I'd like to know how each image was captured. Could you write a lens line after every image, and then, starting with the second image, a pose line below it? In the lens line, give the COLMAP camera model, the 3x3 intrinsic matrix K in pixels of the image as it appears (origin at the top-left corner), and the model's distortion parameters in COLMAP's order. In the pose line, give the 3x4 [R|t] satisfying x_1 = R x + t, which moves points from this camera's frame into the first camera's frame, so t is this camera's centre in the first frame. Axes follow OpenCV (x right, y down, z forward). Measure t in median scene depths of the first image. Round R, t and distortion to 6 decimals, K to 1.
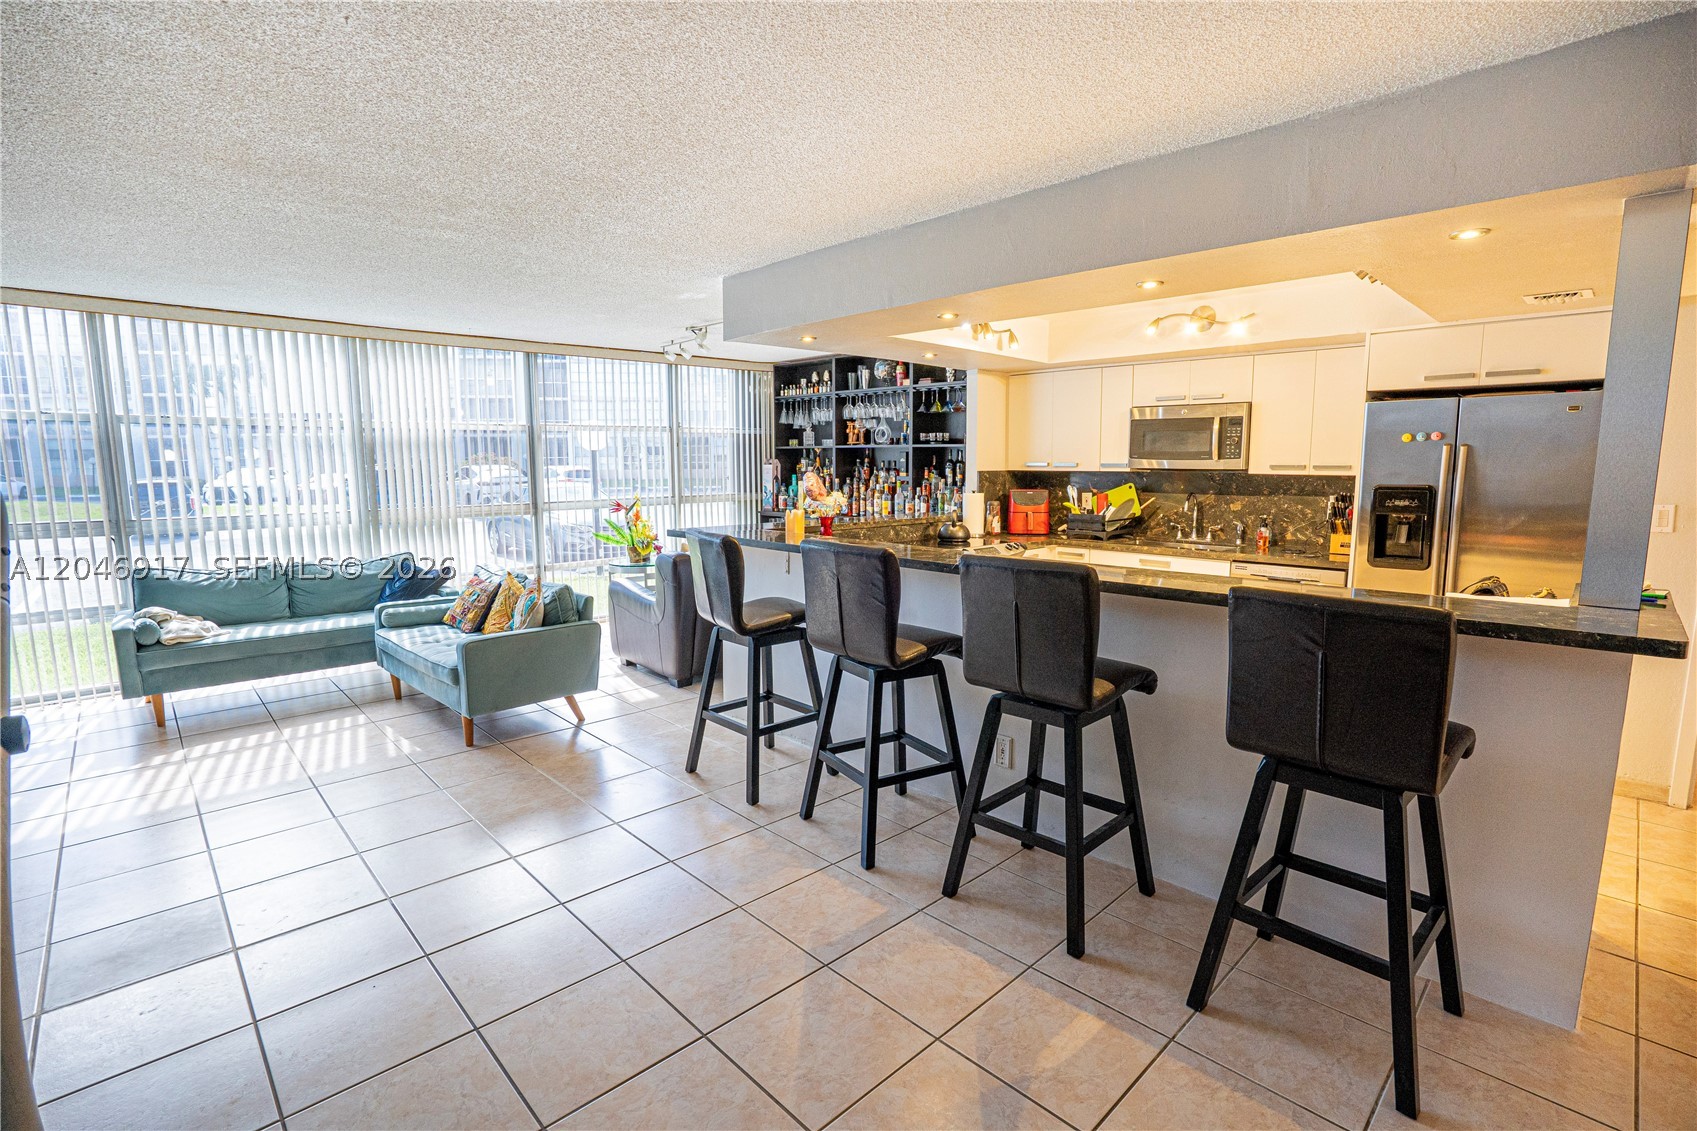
lens RADIAL K [[785.6, 0, 846.0], [0, 785.6, 566.5], [0, 0, 1]] dist [-0.063122, 0.025474]
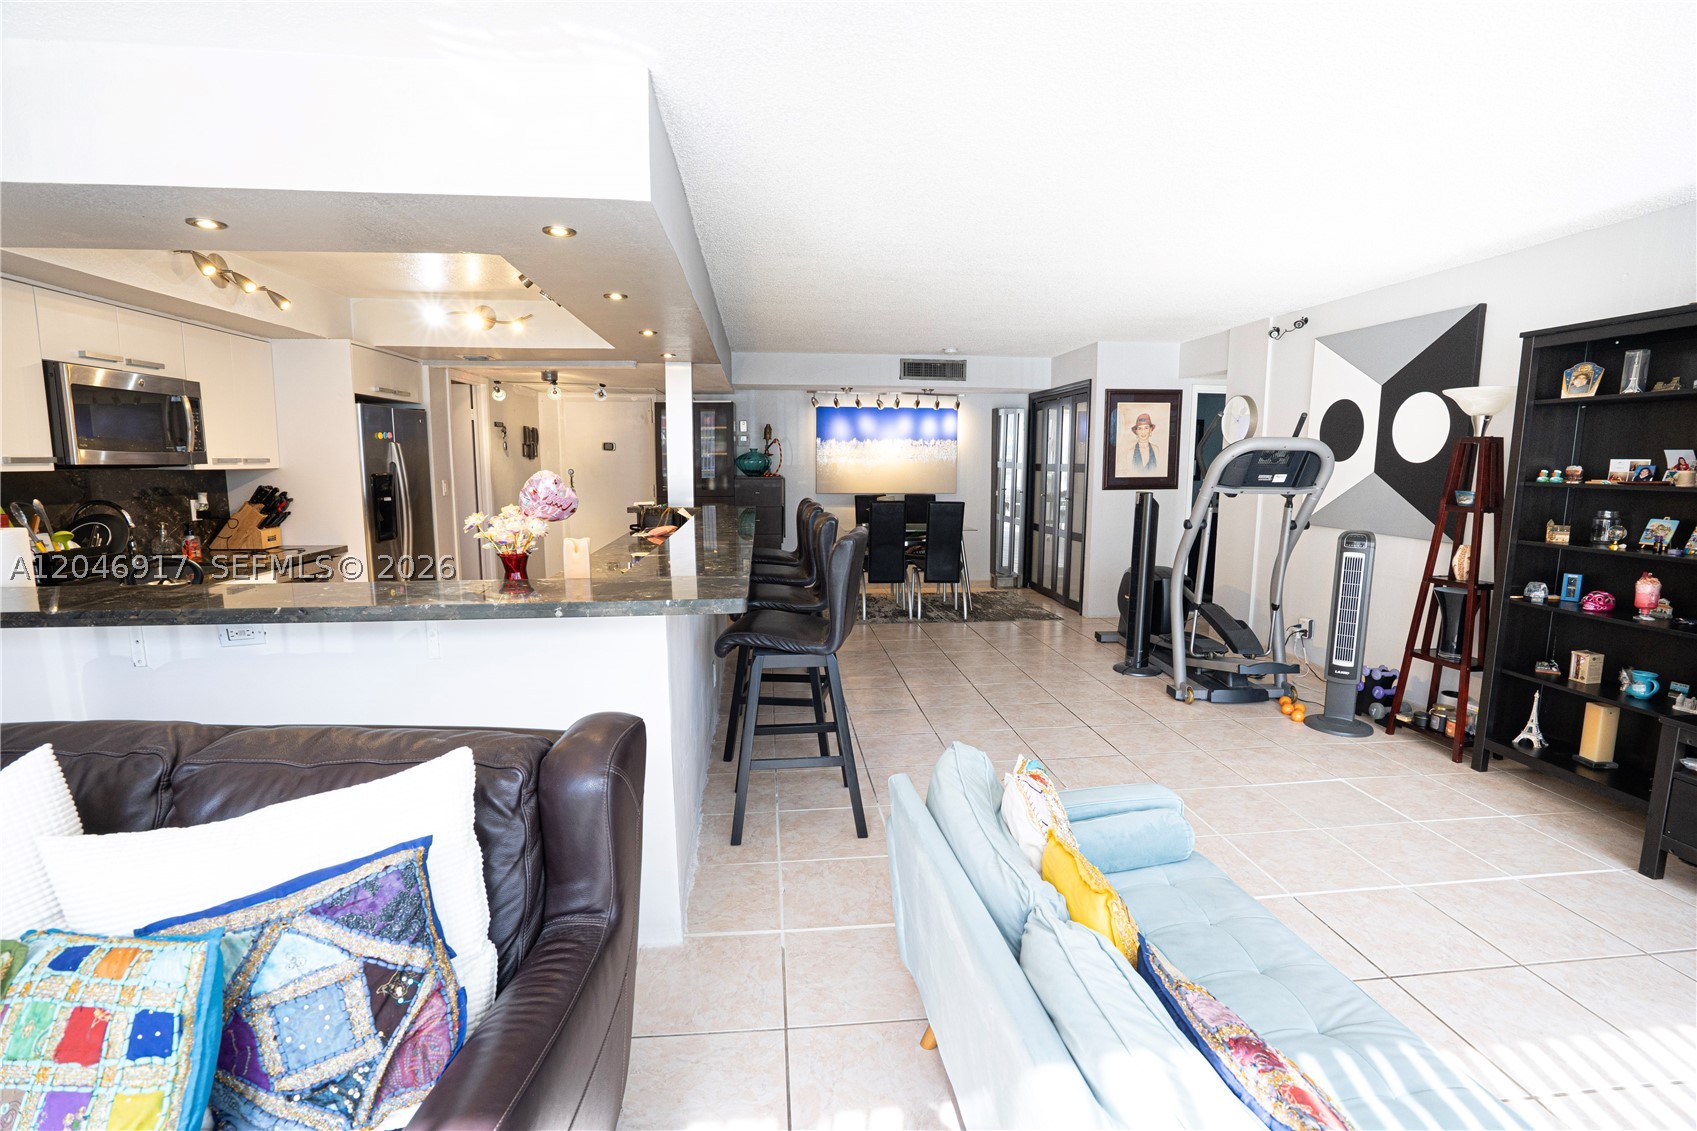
lens RADIAL K [[785.6, 0, 846.0], [0, 785.6, 566.5], [0, 0, 1]] dist [-0.063122, 0.025474]
pose [[-0.786935, -0.082399, 0.611509, -0.385417], [0.081109, 0.968630, 0.234897, -0.116404], [-0.611681, 0.234448, -0.755566, 0.916160]]
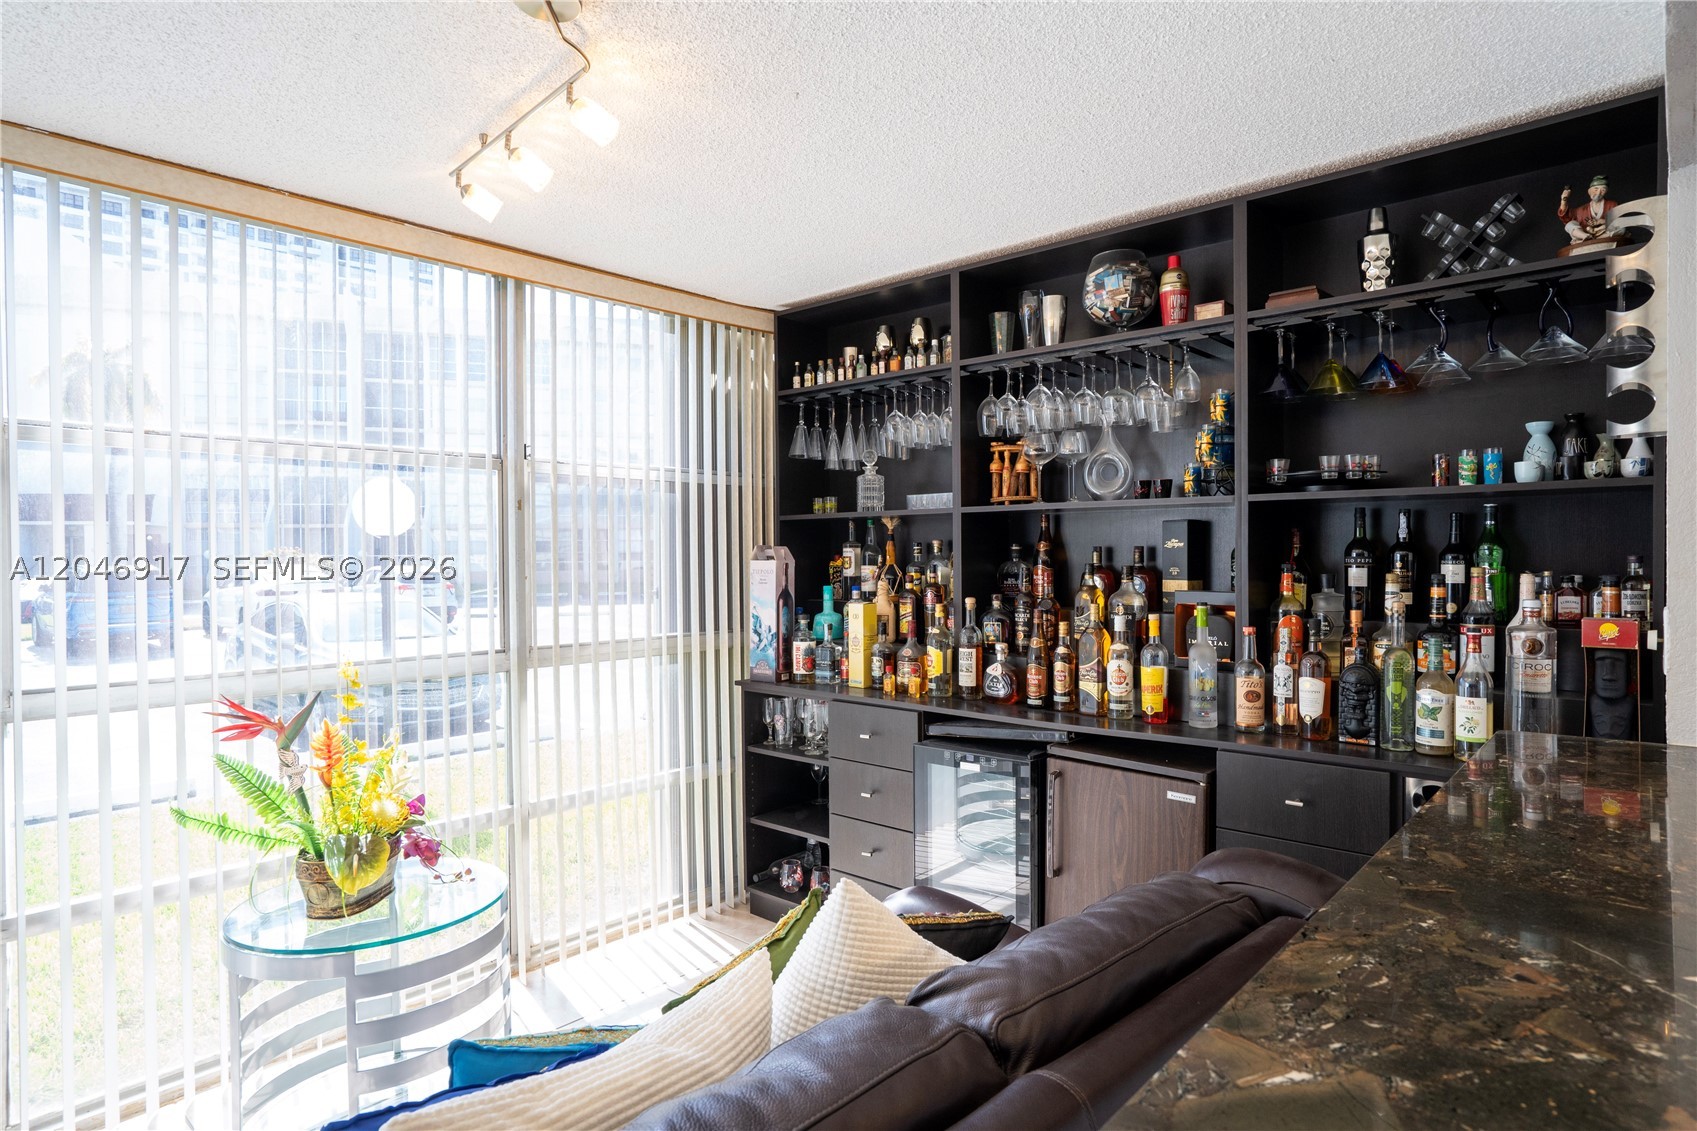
lens RADIAL K [[936.0, 0, 848.5], [0, 936.0, 565.5], [0, 0, 1]] dist [-0.061315, 0.057984]
pose [[0.997378, -0.005557, 0.072157, -0.115396], [0.014731, 0.991763, -0.127236, -0.086292], [-0.070856, 0.127965, 0.989244, 0.687601]]
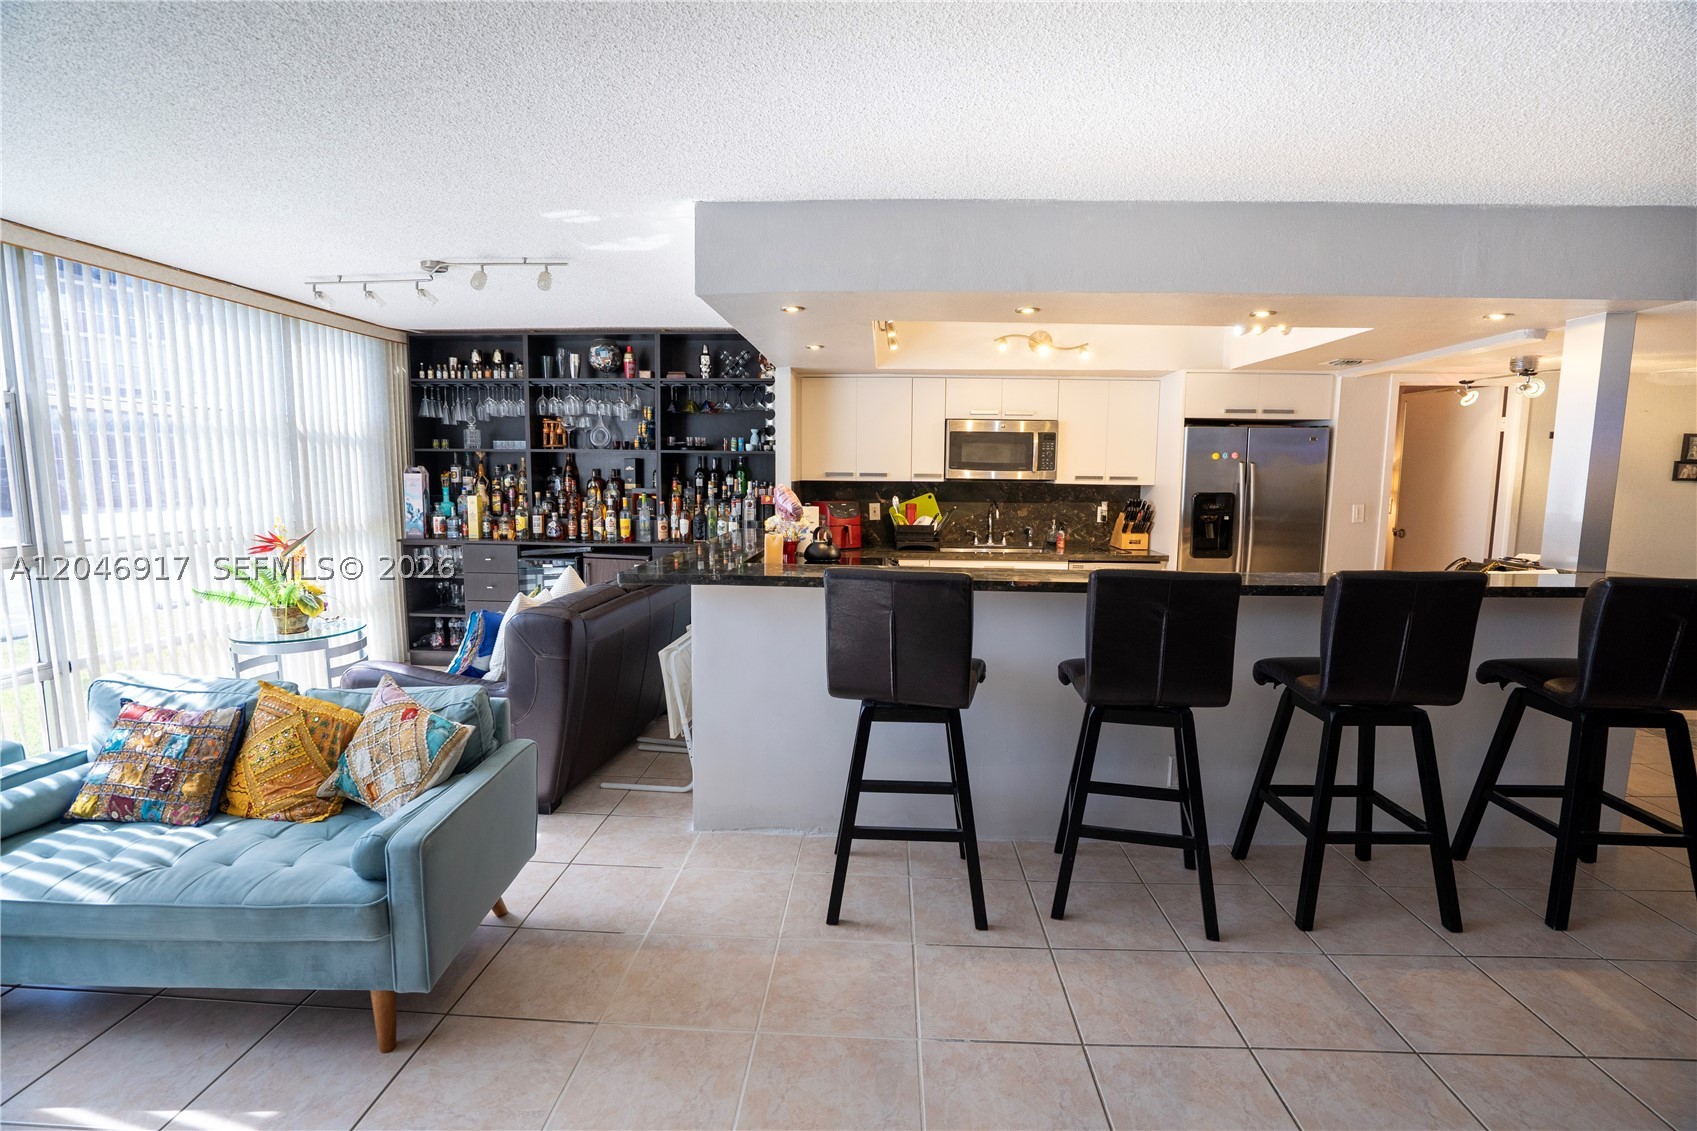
lens RADIAL K [[785.6, 0, 846.0], [0, 785.6, 566.5], [0, 0, 1]] dist [-0.063122, 0.025474]
pose [[0.732005, -0.072781, 0.677401, -0.369096], [0.080304, 0.996564, 0.020296, -0.035842], [-0.676550, 0.039541, 0.735334, 0.281883]]
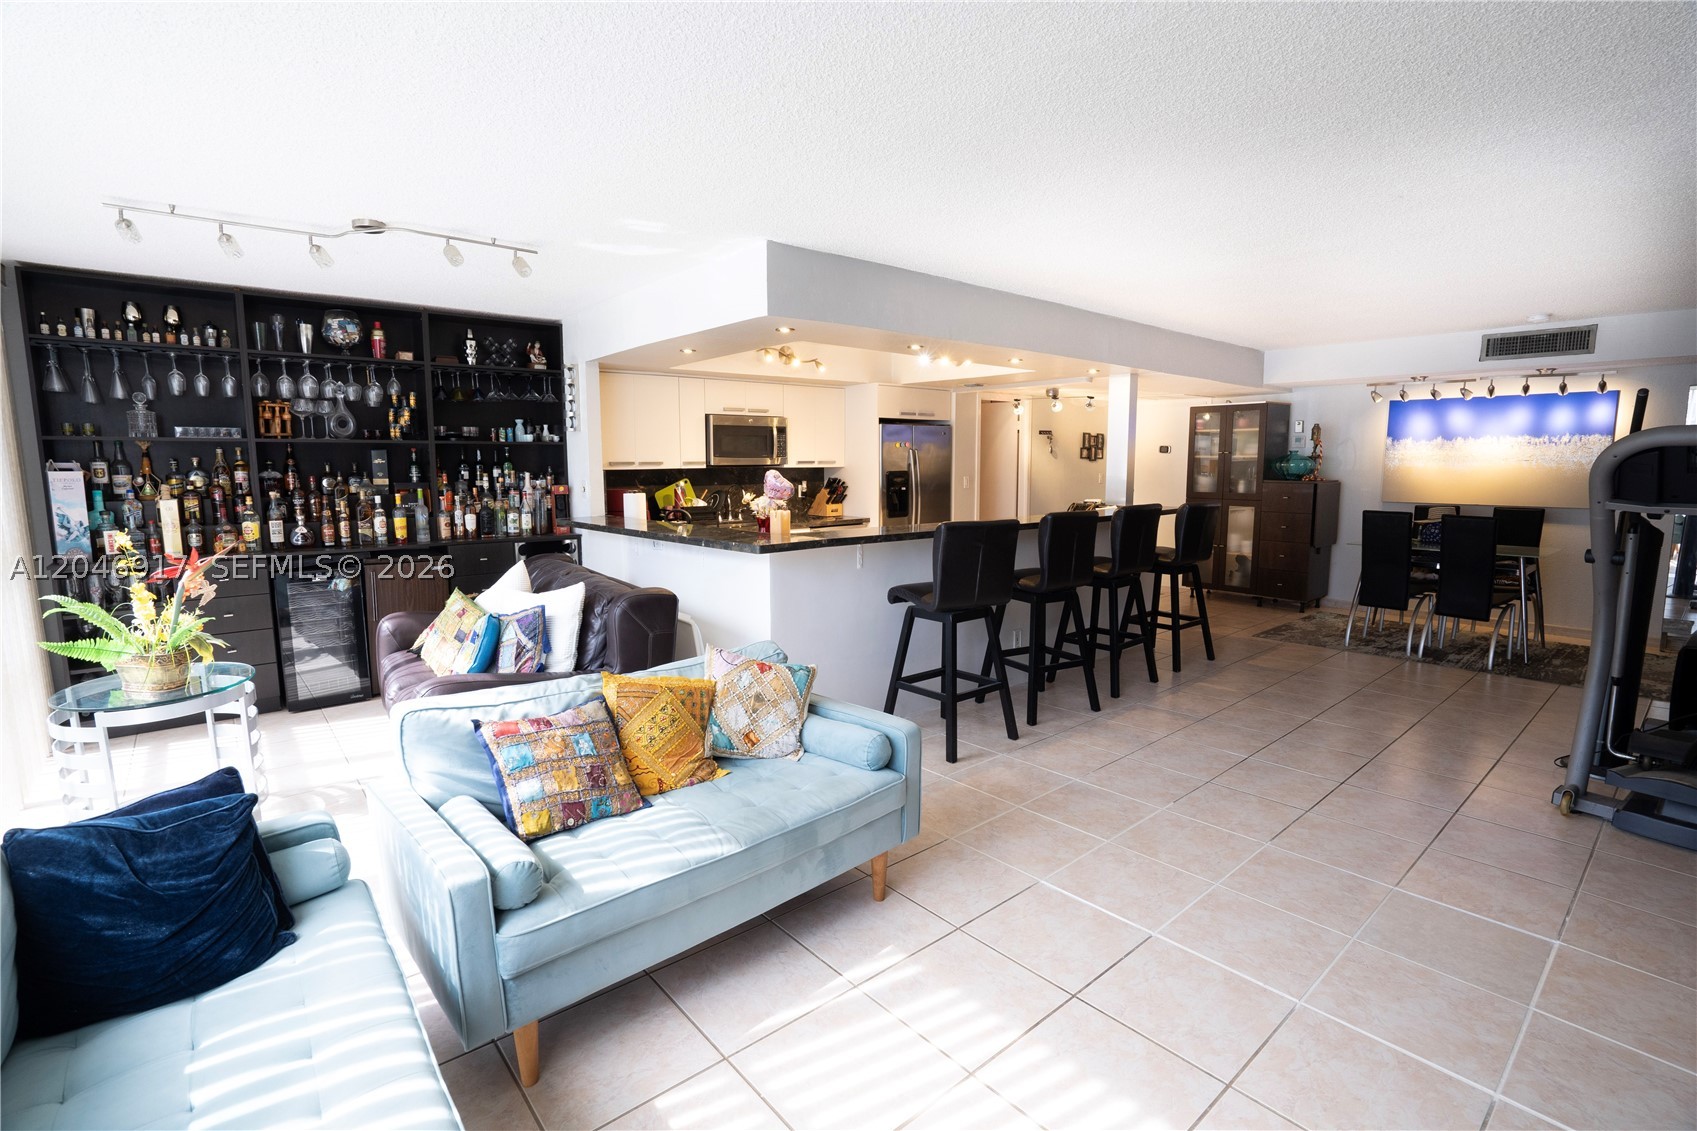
lens RADIAL K [[785.6, 0, 846.0], [0, 785.6, 566.5], [0, 0, 1]] dist [-0.063122, 0.025474]
pose [[0.064876, -0.131255, 0.989223, -0.697404], [0.136449, 0.983168, 0.121503, -0.076849], [-0.988520, 0.127096, 0.081694, 0.601717]]
